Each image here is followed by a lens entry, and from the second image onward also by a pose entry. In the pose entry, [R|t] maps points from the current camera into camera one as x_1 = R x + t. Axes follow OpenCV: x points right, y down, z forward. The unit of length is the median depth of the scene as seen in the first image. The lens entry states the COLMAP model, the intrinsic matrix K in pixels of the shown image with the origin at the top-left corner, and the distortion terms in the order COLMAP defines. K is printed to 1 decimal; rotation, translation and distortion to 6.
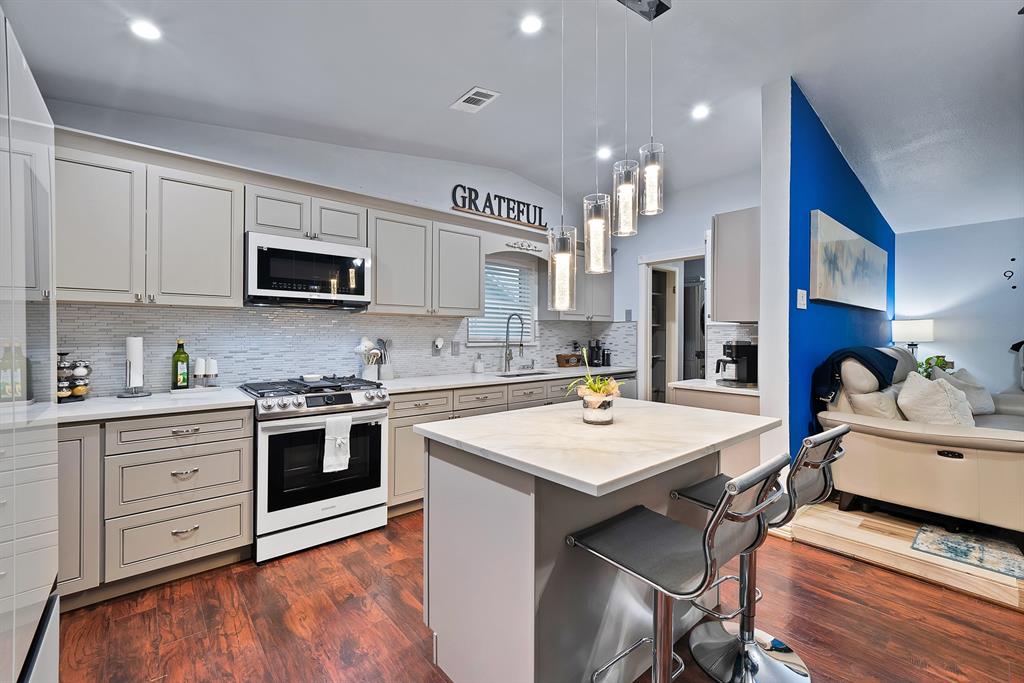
lens RADIAL K [[427.5, 0, 509.1], [0, 427.5, 334.4], [0, 0, 1]] dist [0.003481, 0.000351]
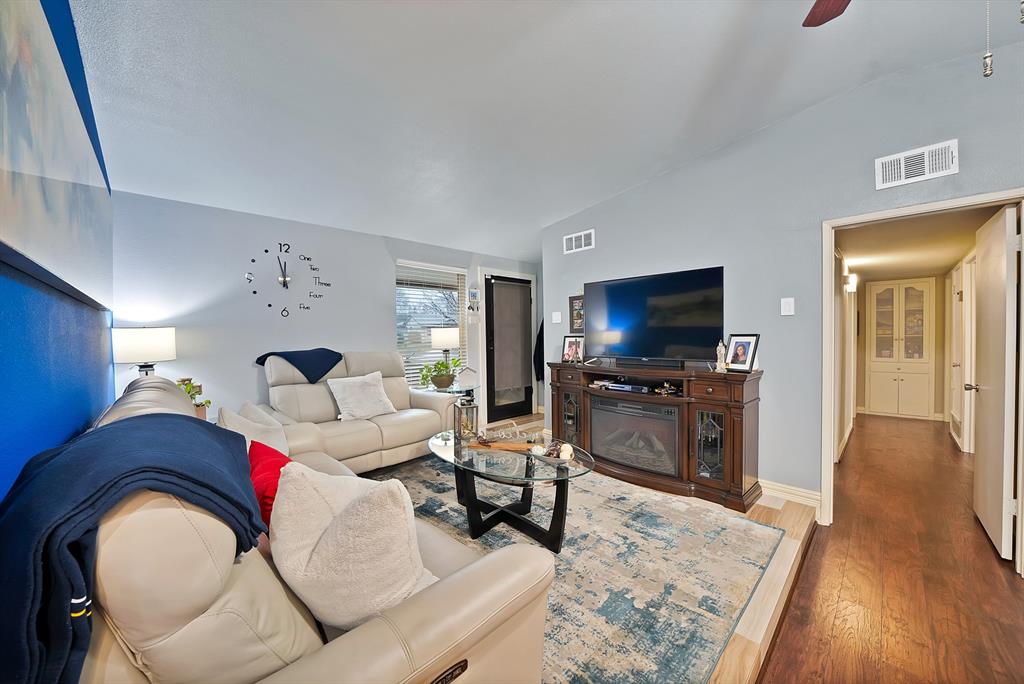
lens RADIAL K [[371.0, 0, 508.0], [0, 371.0, 340.9], [0, 0, 1]] dist [-0.025946, 0.003370]
pose [[-0.066597, -0.019031, 0.997598, 0.543270], [0.015190, 0.999683, 0.020084, -0.024545], [-0.997664, 0.016491, -0.066287, 0.747158]]
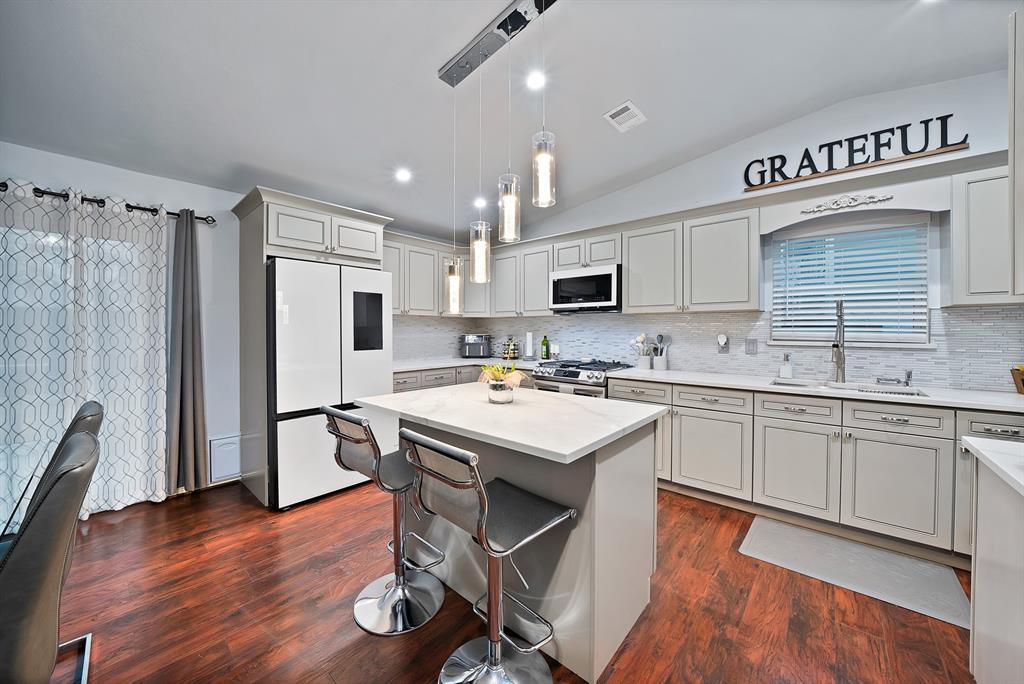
lens RADIAL K [[371.0, 0, 505.3], [0, 371.0, 332.9], [0, 0, 1]] dist [-0.025946, 0.003370]
pose [[0.149037, 0.002708, -0.988828, 0.722494], [0.000133, 0.999996, 0.002759, 0.003586], [0.988832, -0.000542, 0.149036, 0.495637]]
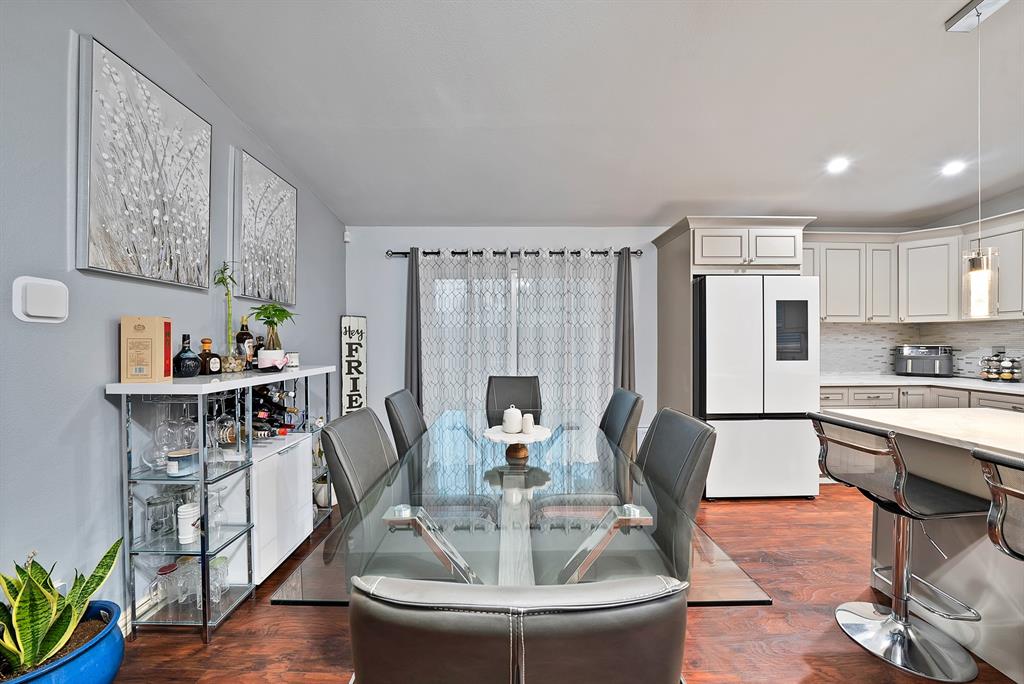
lens RADIAL K [[371.0, 0, 502.0], [0, 371.0, 344.2], [0, 0, 1]] dist [-0.025946, 0.003370]
pose [[-0.639190, 0.004212, -0.769037, 0.880969], [-0.000189, 0.999984, 0.005634, 0.005493], [0.769049, 0.003746, -0.639179, 0.308092]]
